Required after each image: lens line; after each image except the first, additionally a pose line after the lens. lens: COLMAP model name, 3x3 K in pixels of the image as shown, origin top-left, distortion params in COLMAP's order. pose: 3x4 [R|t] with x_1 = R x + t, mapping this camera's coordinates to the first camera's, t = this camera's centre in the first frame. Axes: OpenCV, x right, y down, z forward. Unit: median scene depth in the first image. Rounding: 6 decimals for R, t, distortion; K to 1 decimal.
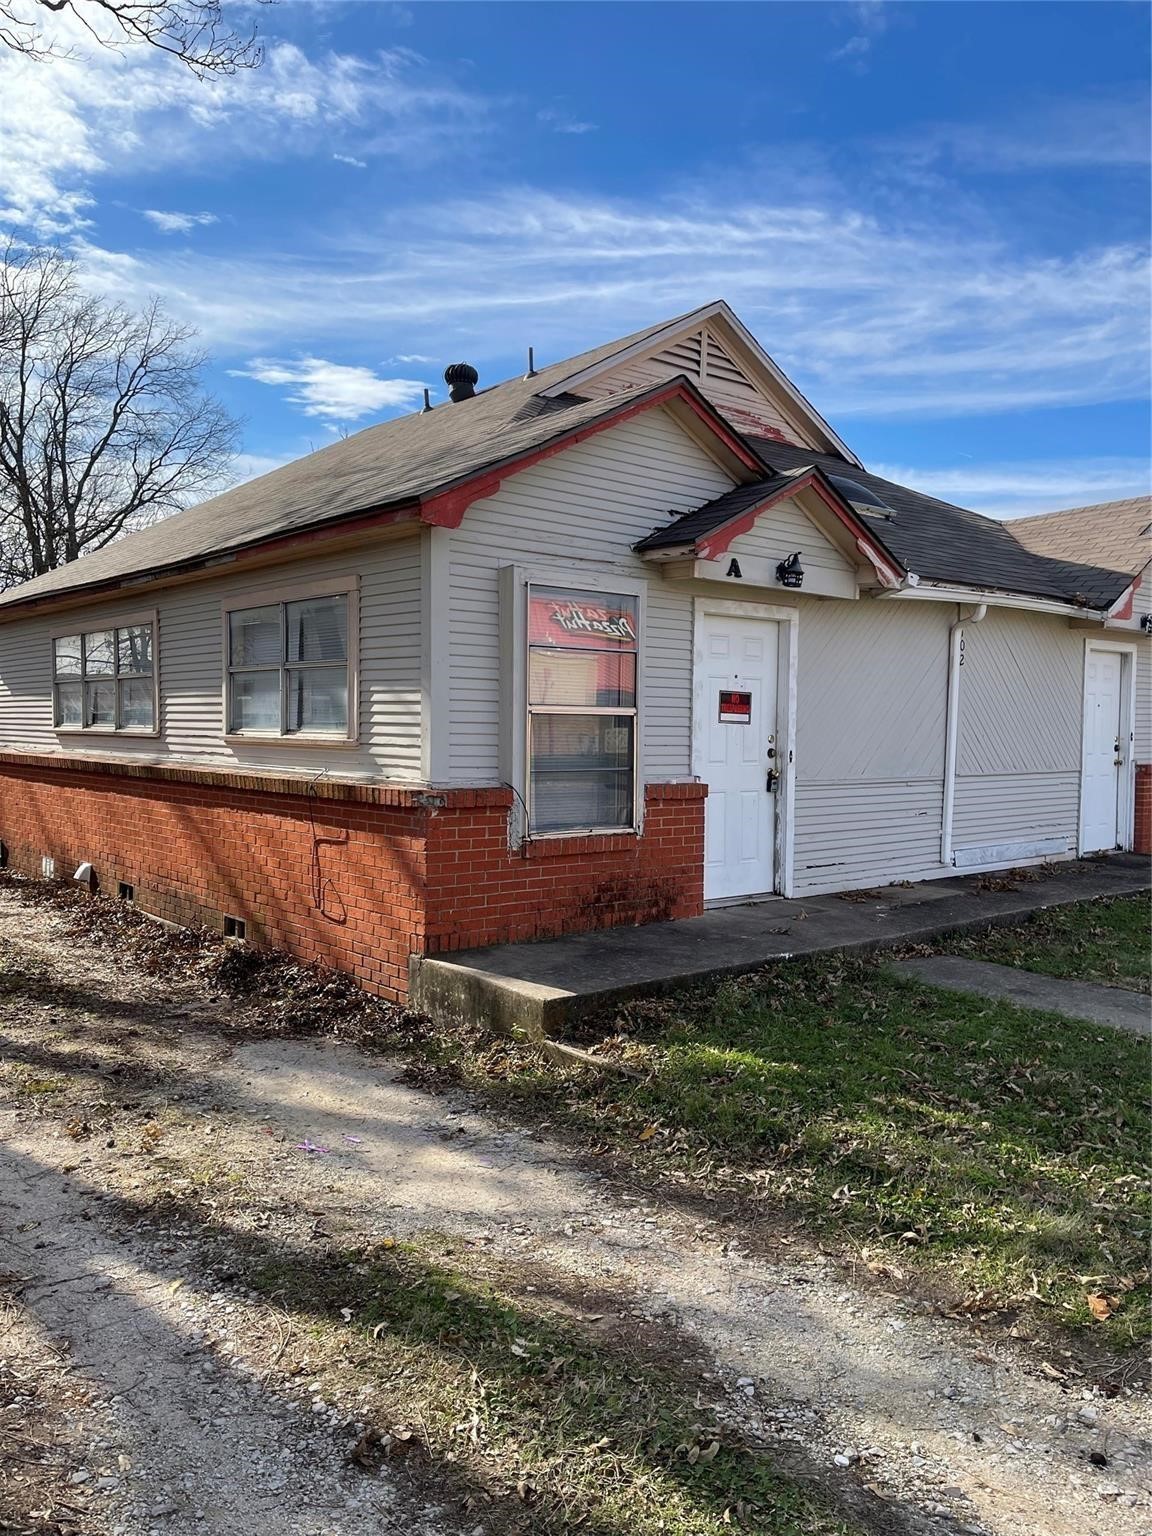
lens RADIAL K [[1126.6, 0, 483.8], [0, 1126.6, 767.6], [0, 0, 1]] dist [0.165068, -0.249239]
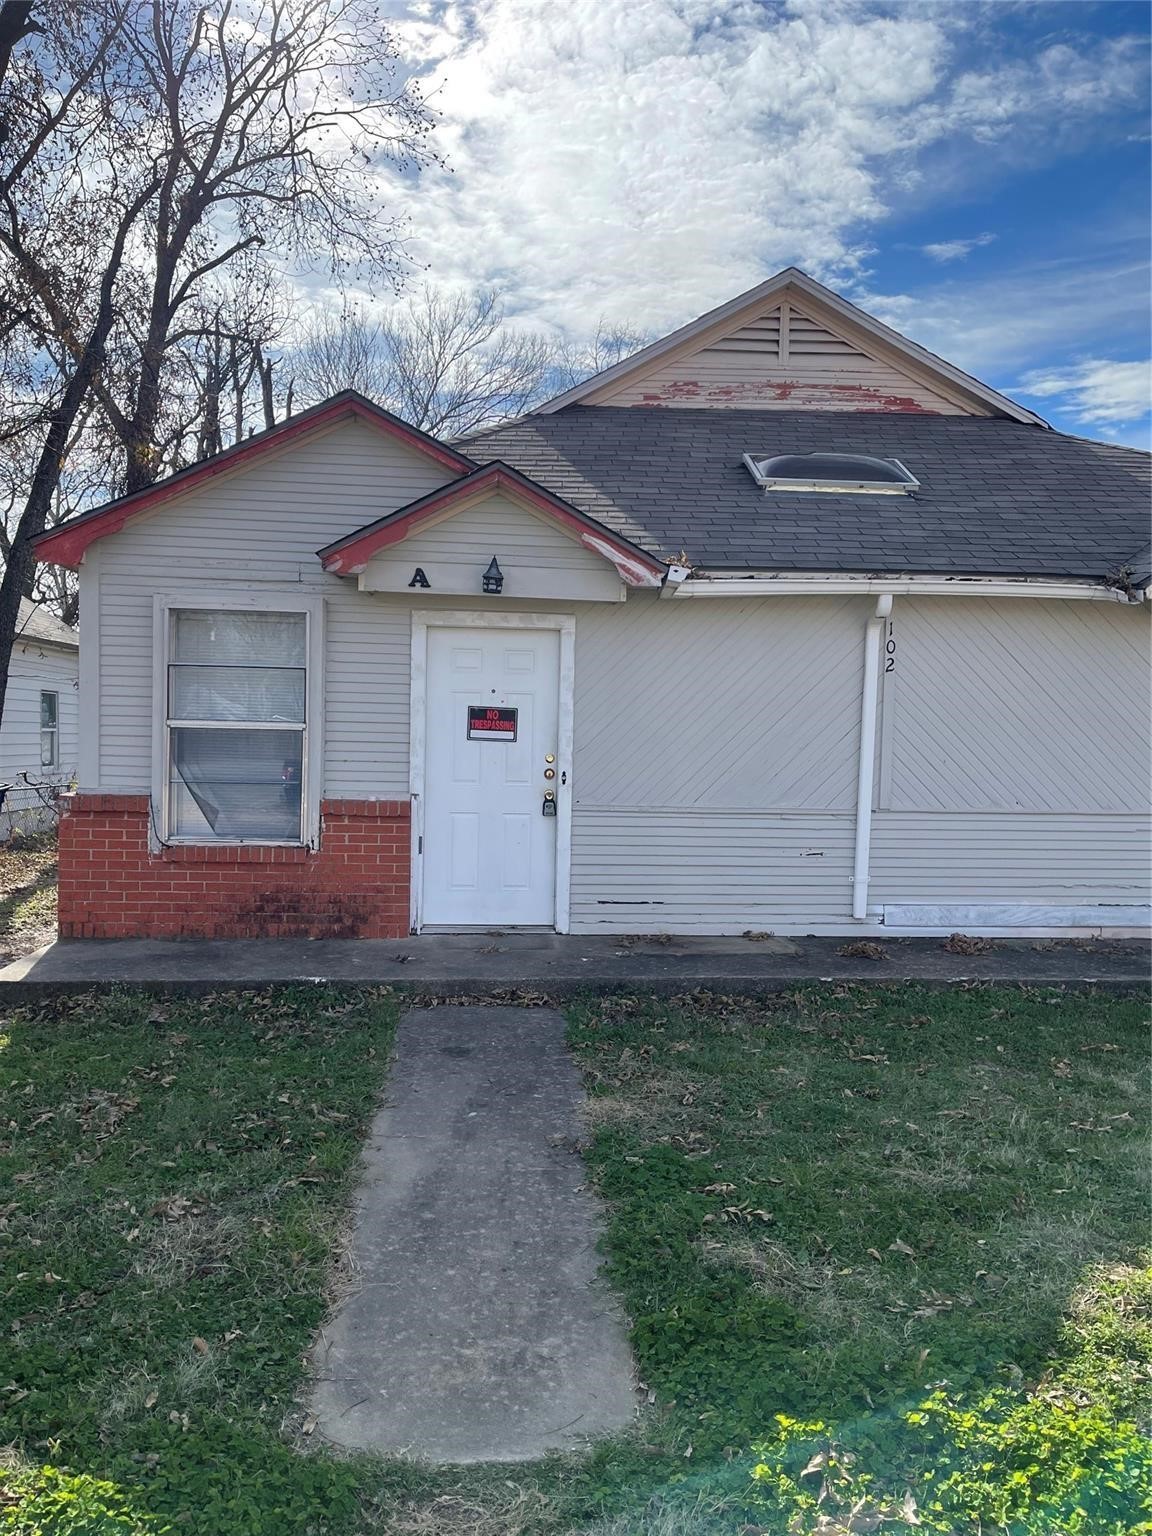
lens RADIAL K [[1155.7, 0, 571.1], [0, 1155.7, 779.4], [0, 0, 1]] dist [0.079603, -0.113125]
pose [[0.819914, 0.018110, -0.572200, 0.682709], [-0.031489, 0.999413, -0.013491, 0.003155], [0.571619, 0.029080, 0.820003, 0.210708]]
